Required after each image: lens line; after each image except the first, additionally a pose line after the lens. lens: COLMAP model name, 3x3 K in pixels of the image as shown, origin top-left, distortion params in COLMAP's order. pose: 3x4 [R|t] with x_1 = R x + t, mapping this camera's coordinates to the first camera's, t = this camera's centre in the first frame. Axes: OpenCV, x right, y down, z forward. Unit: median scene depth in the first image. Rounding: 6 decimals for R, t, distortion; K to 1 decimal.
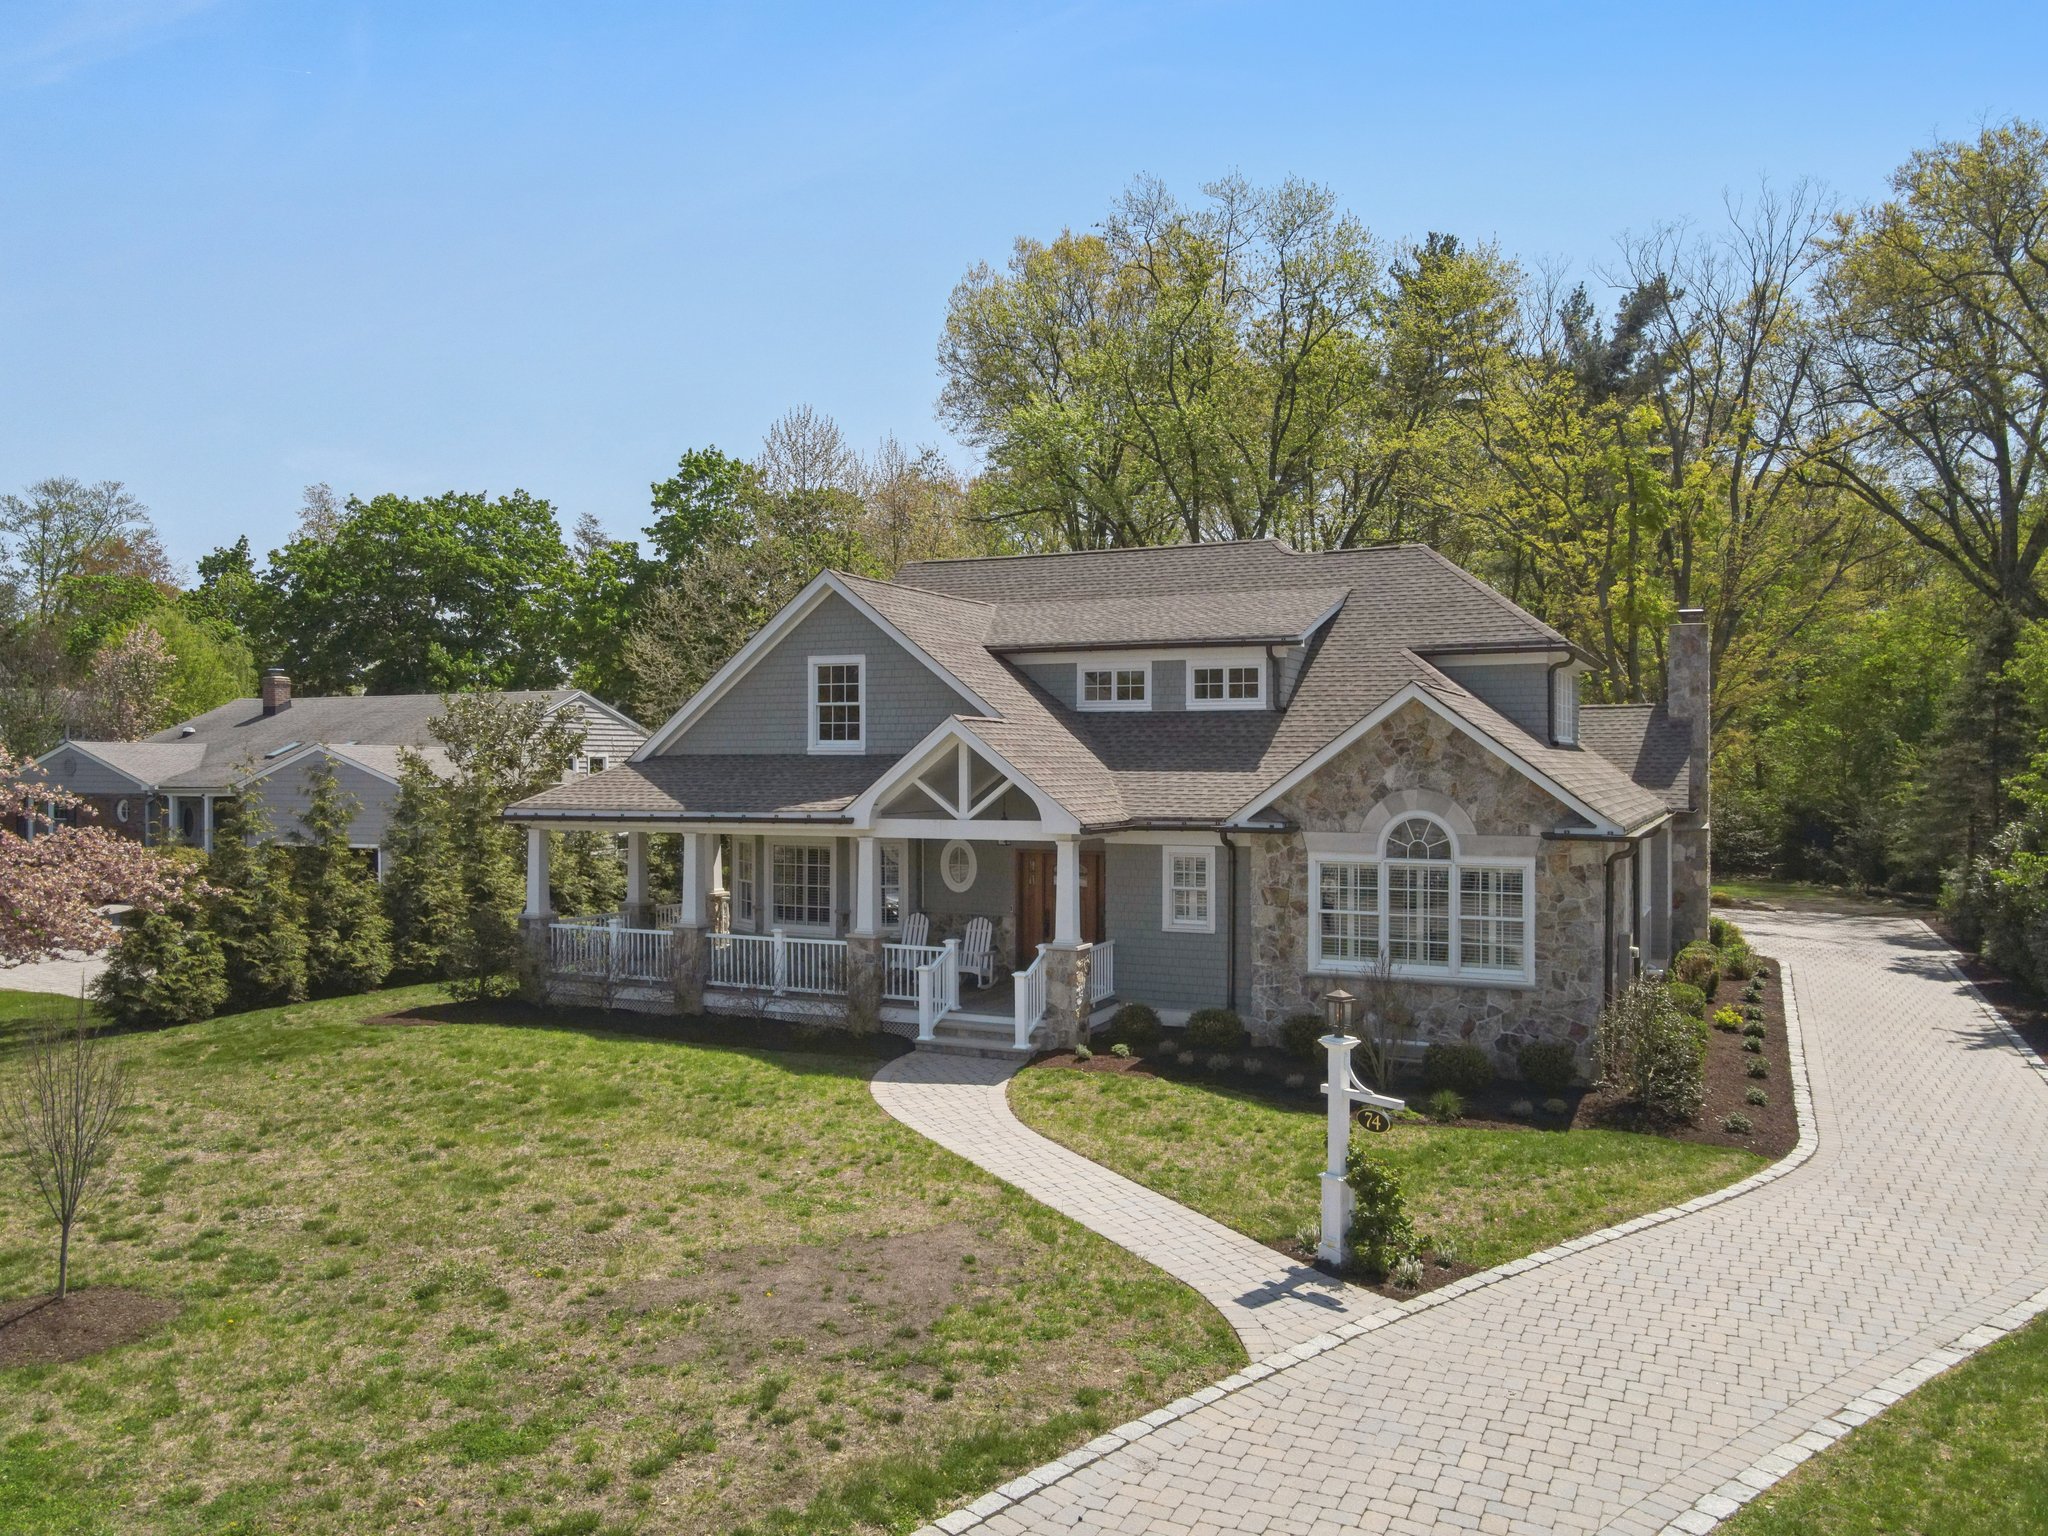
lens RADIAL K [[1508.9, 0, 1014.4], [0, 1508.9, 766.6], [0, 0, 1]] dist [0.019537, 0.002314]
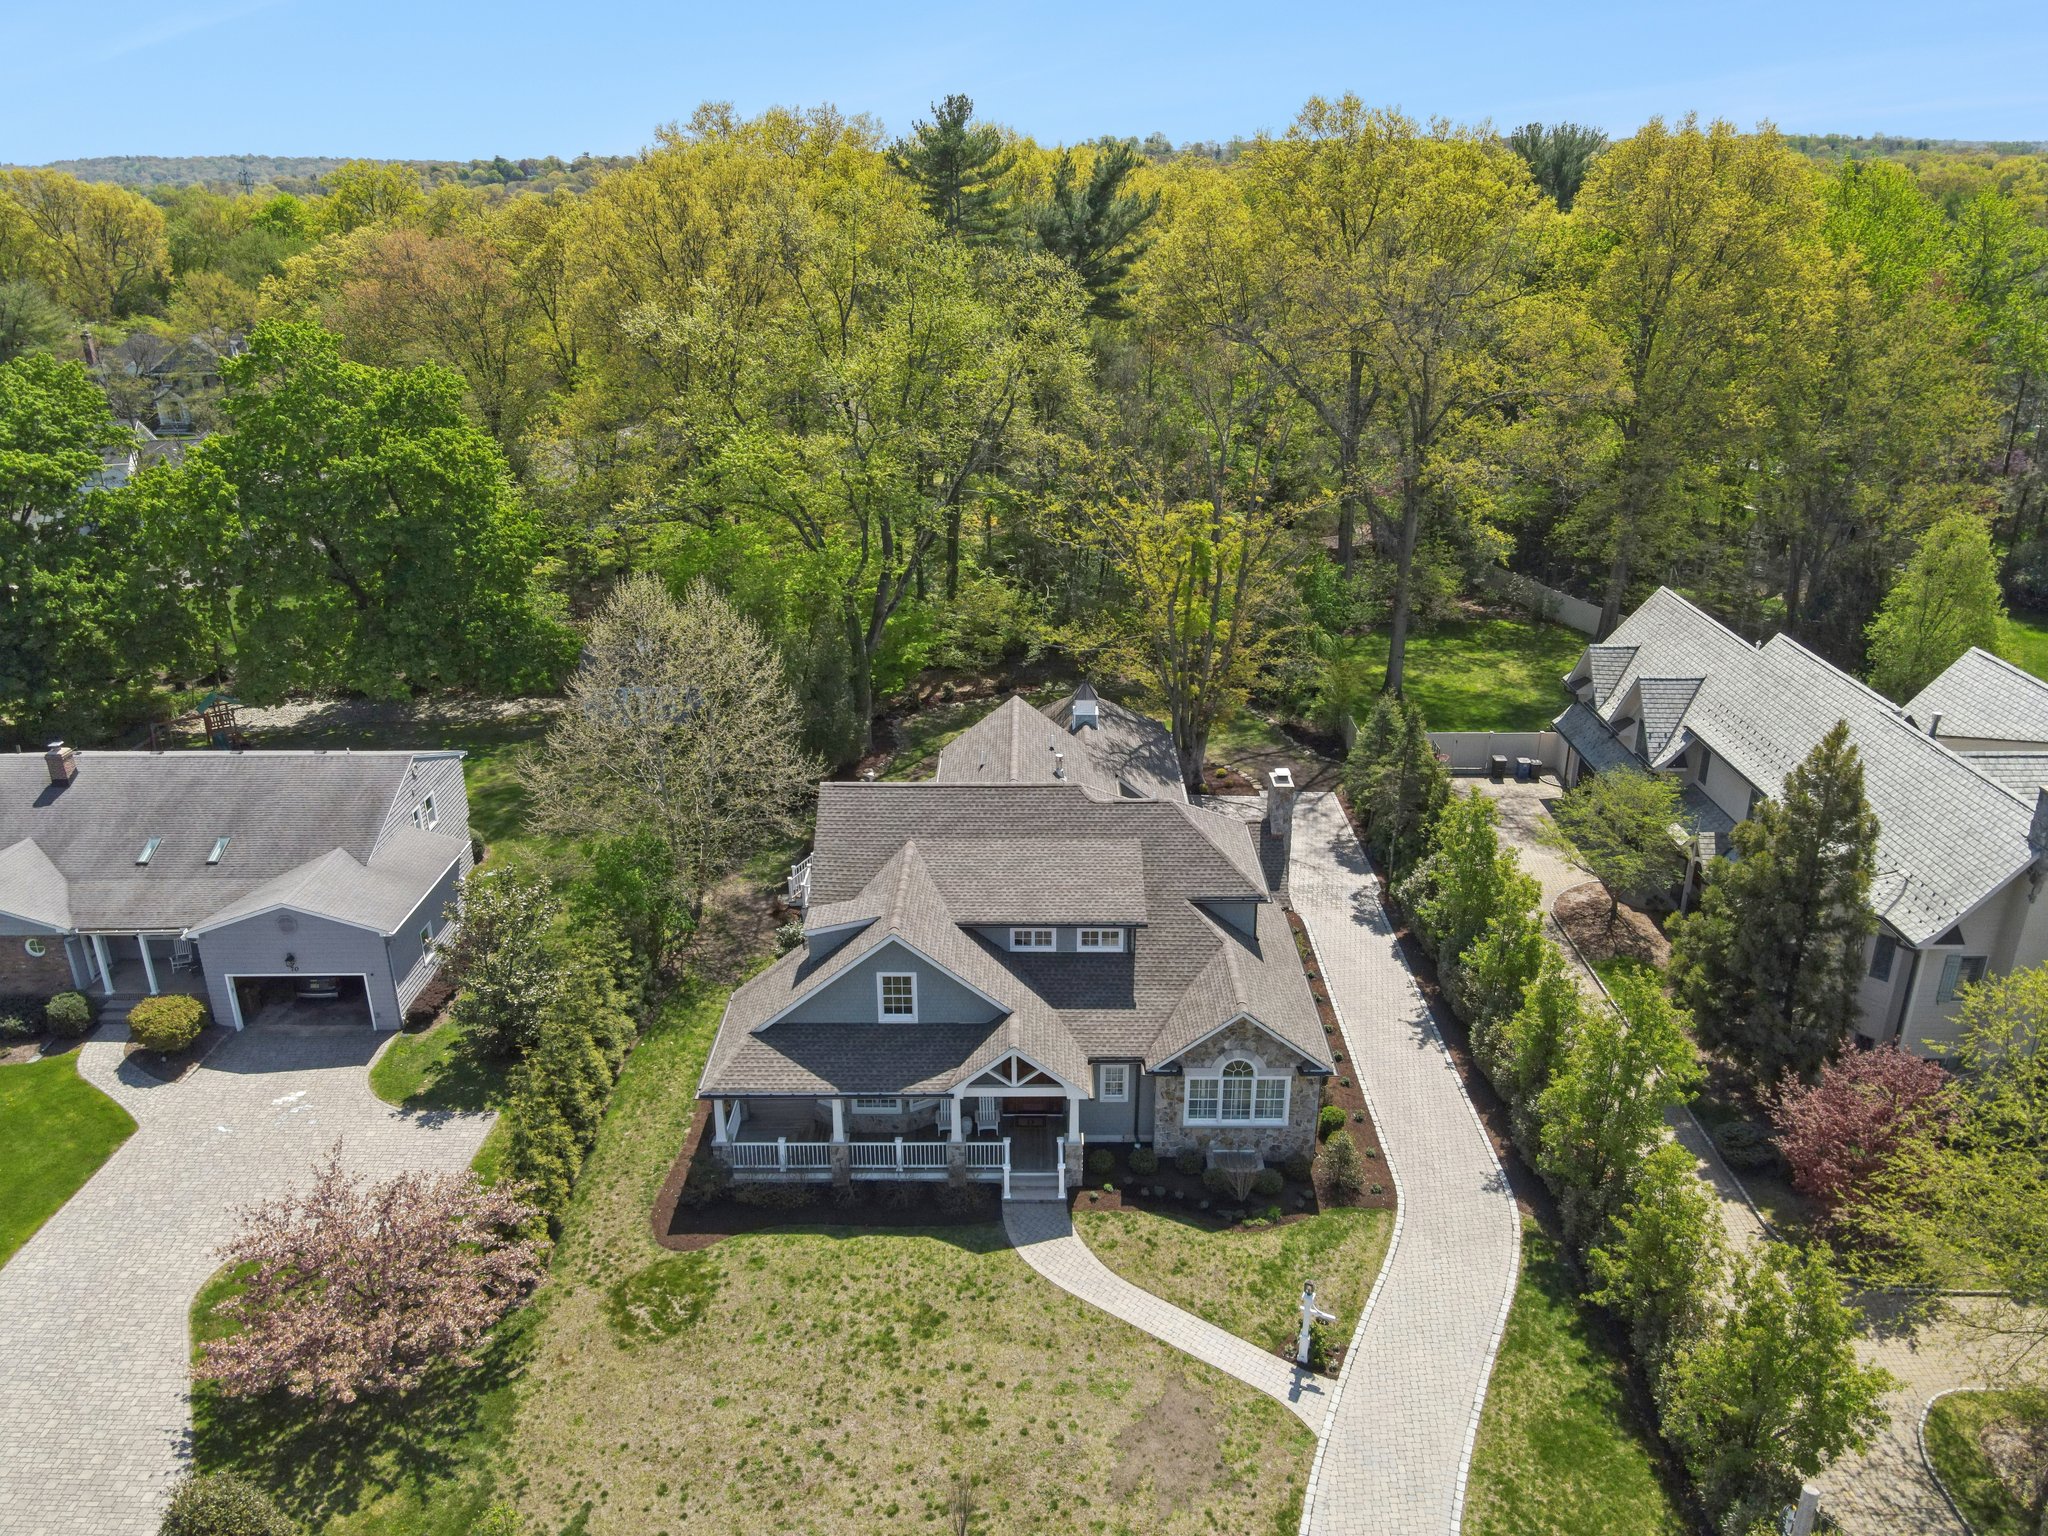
lens RADIAL K [[1497.5, 0, 1018.9], [0, 1497.5, 765.6], [0, 0, 1]] dist [0.017224, 0.003837]
pose [[0.902350, -0.165369, 0.398017, -0.749470], [0.007304, 0.929199, 0.369507, -1.090351], [-0.430942, -0.330517, 0.839671, -0.465120]]
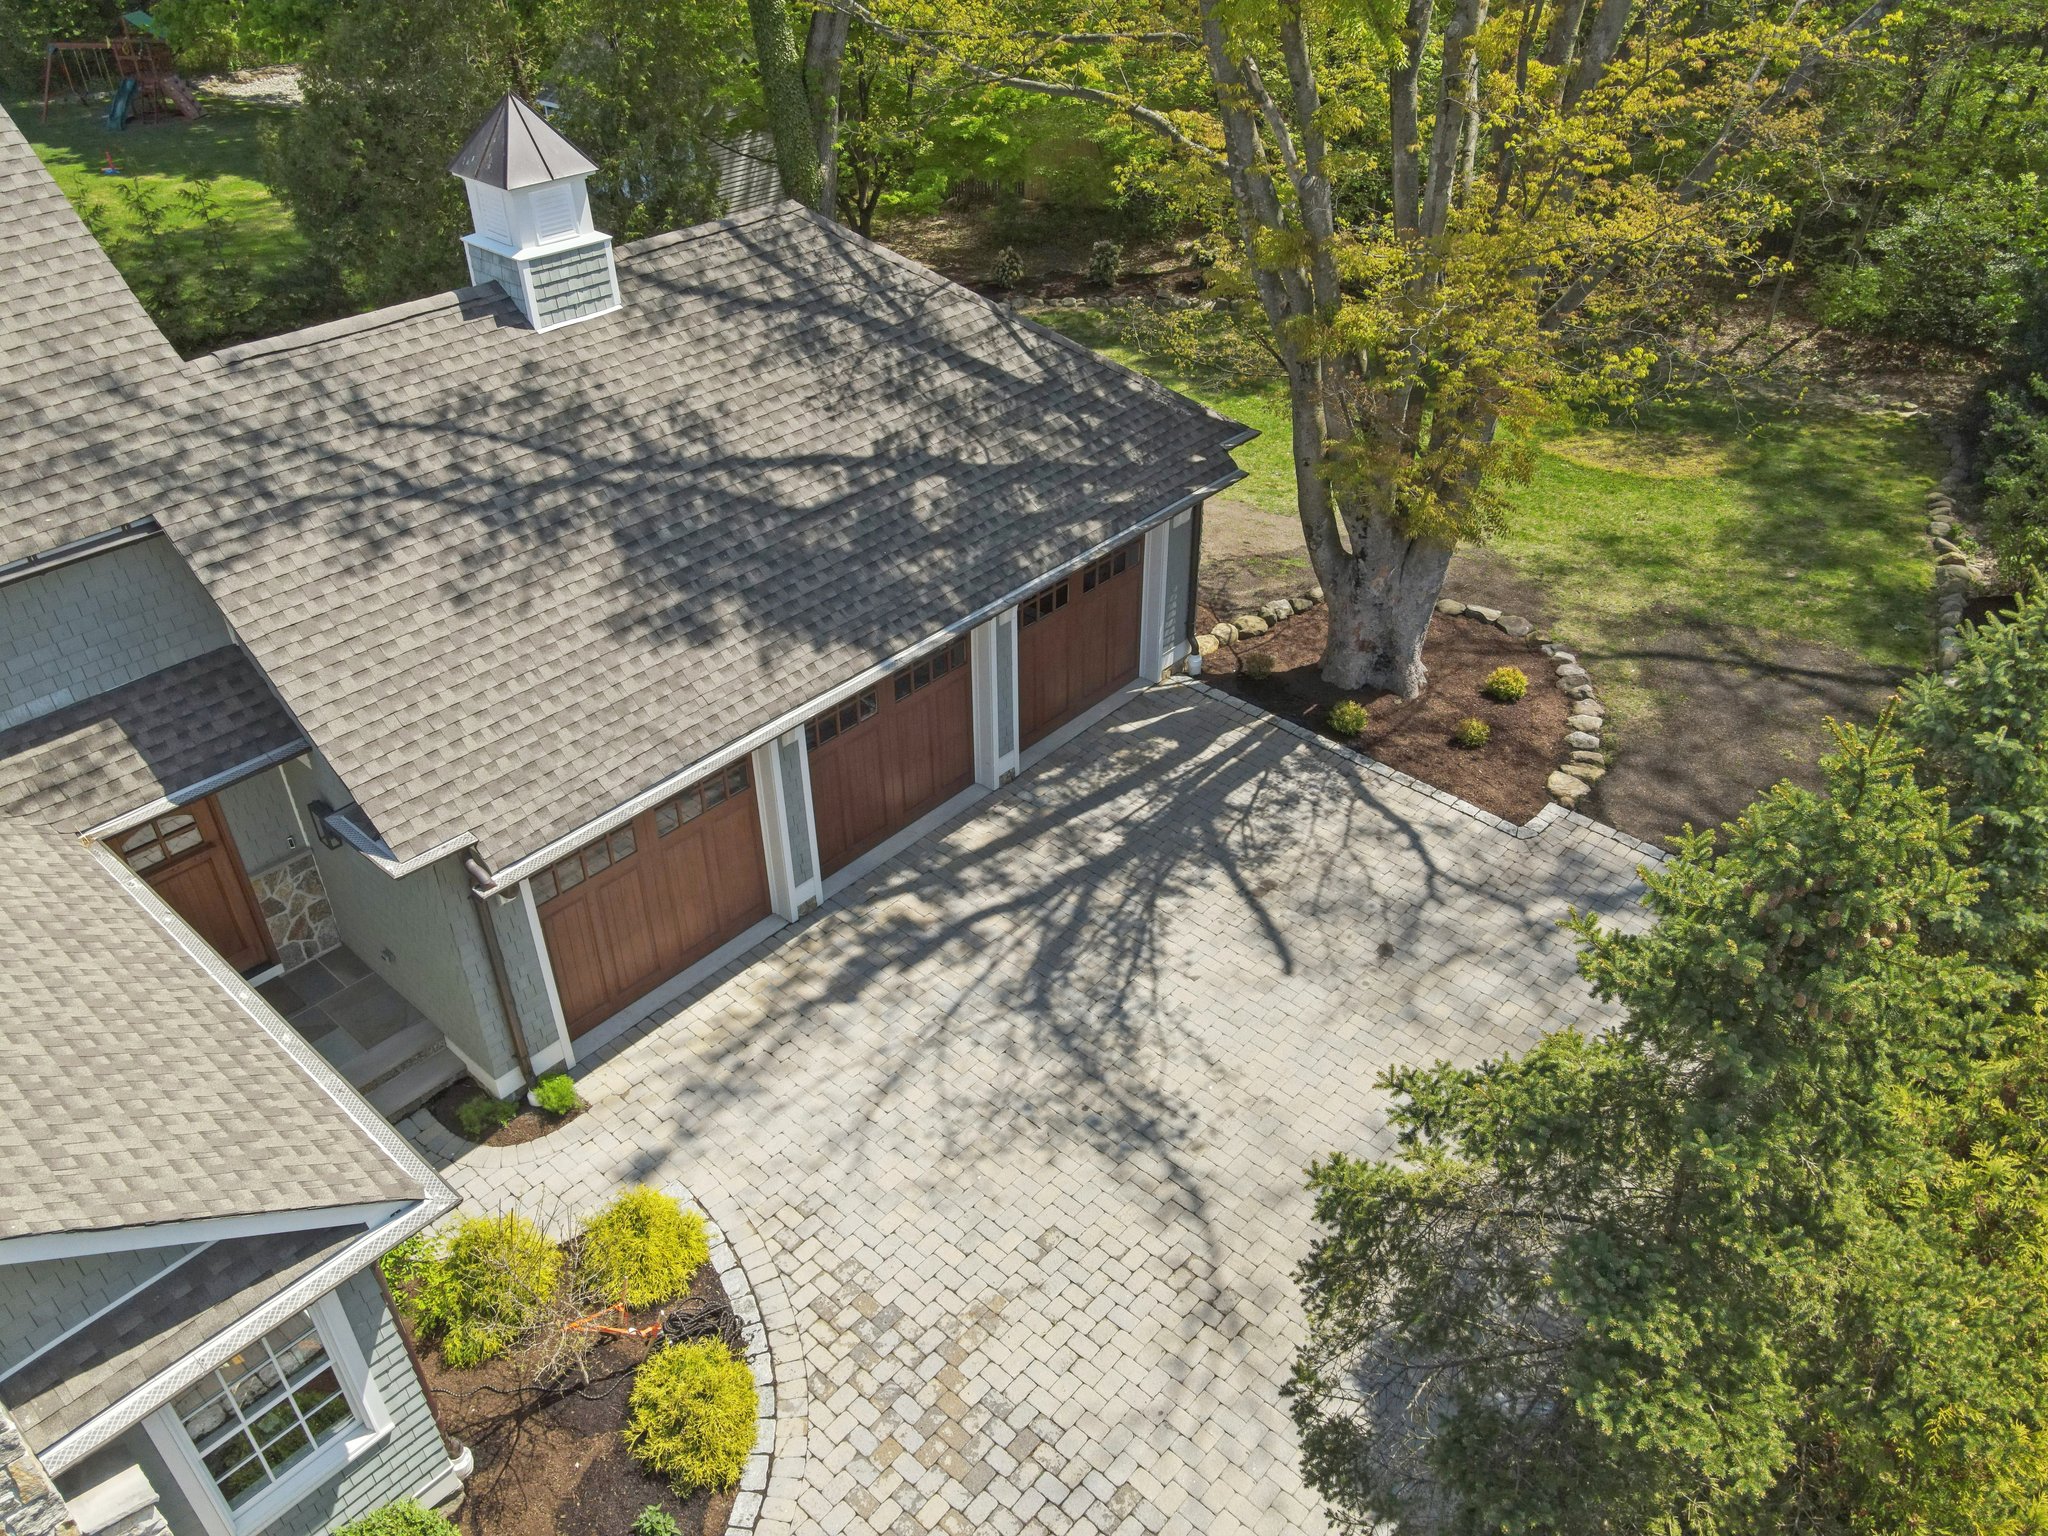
lens RADIAL K [[1507.8, 0, 1023.6], [0, 1507.8, 750.5], [0, 0, 1]] dist [-0.016749, 0.066456]
pose [[0.962891, 0.148003, -0.225691, 0.949401], [0.004211, 0.827887, 0.560879, -0.303016], [0.269858, -0.541015, 0.796542, 1.341080]]
